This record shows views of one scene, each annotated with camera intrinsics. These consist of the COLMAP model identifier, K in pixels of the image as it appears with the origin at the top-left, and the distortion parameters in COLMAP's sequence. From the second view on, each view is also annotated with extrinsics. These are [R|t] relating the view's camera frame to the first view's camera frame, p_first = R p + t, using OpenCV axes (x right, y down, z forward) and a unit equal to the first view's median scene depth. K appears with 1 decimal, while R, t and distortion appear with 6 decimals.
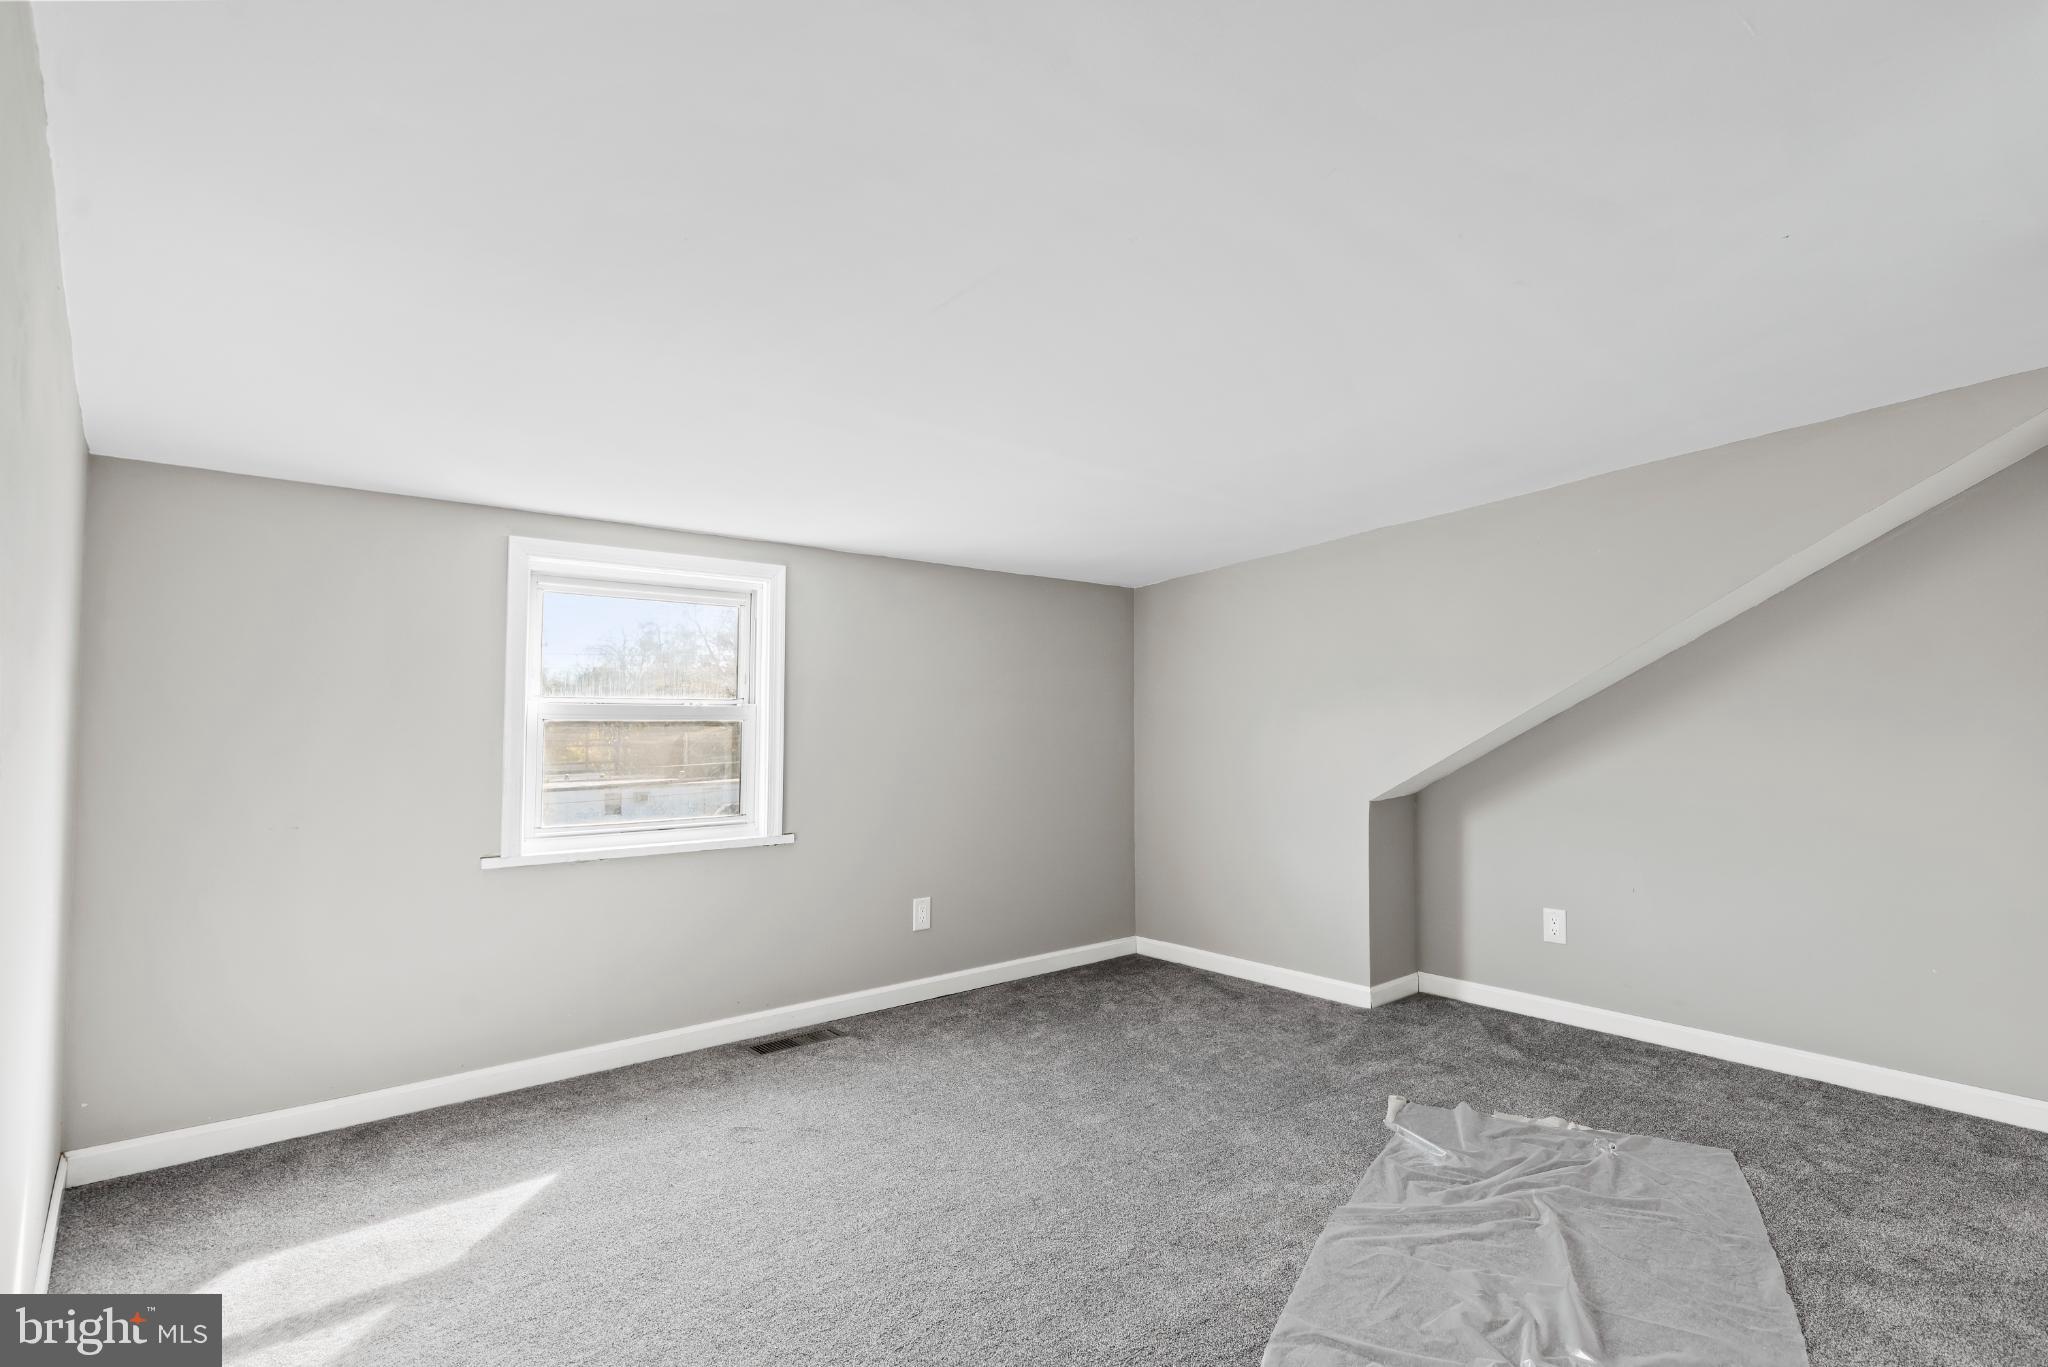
lens RADIAL K [[1000.7, 0, 1032.6], [0, 1000.7, 692.8], [0, 0, 1]] dist [0.001336, 0.000546]
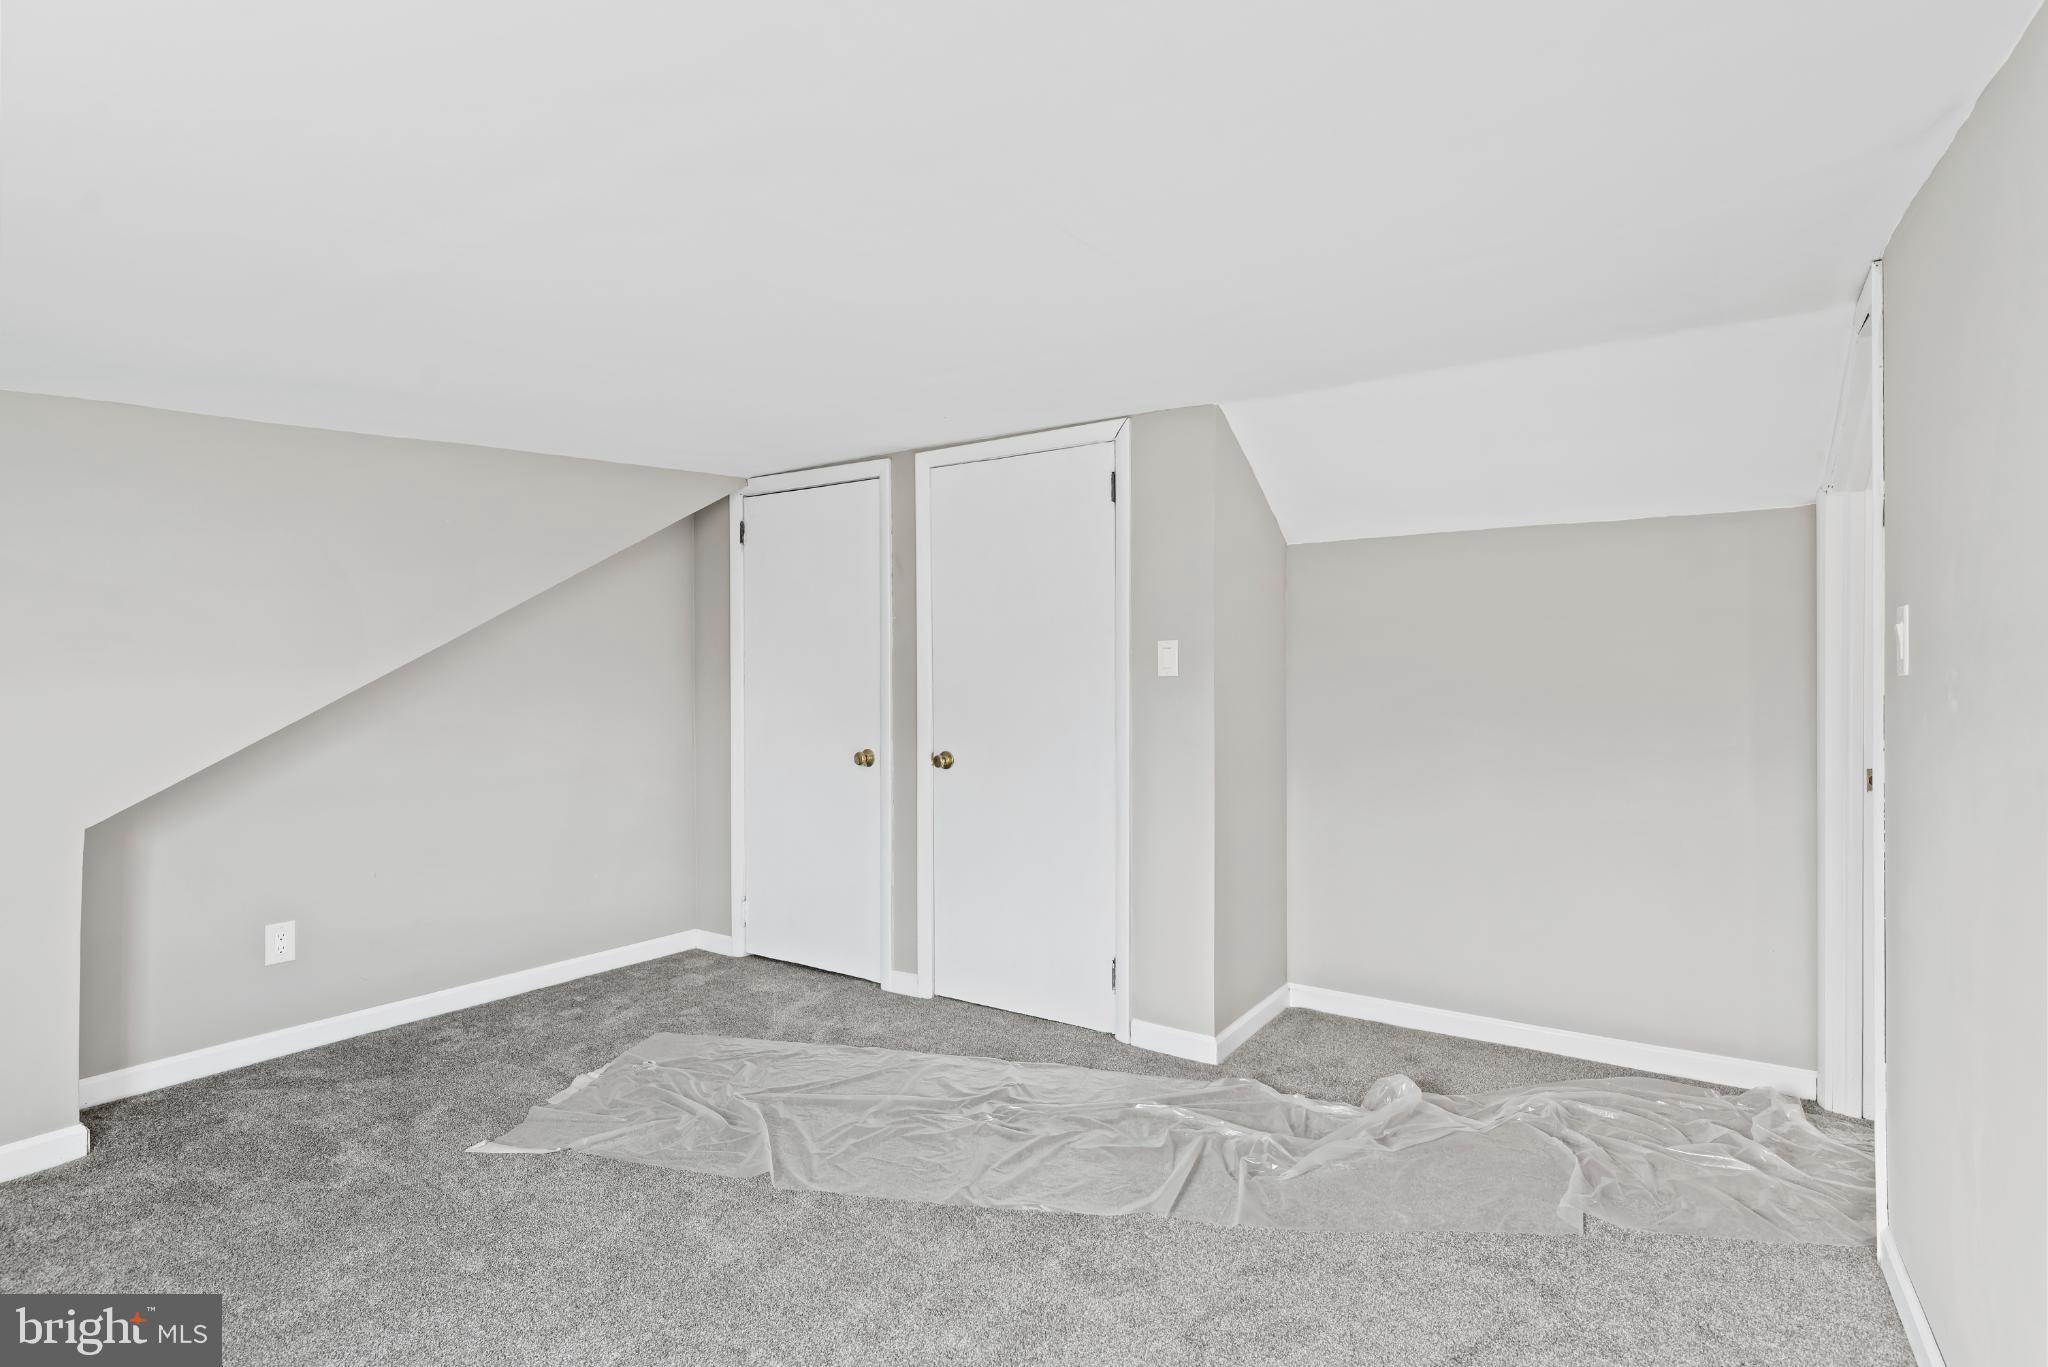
lens RADIAL K [[1000.7, 0, 1024.2], [0, 1000.7, 684.3], [0, 0, 1]] dist [0.001336, 0.000546]
pose [[-0.258093, 0.001113, 0.966119, -0.395171], [-0.012140, 0.999917, -0.004395, 0.011631], [-0.966044, -0.012863, -0.258058, 0.546003]]
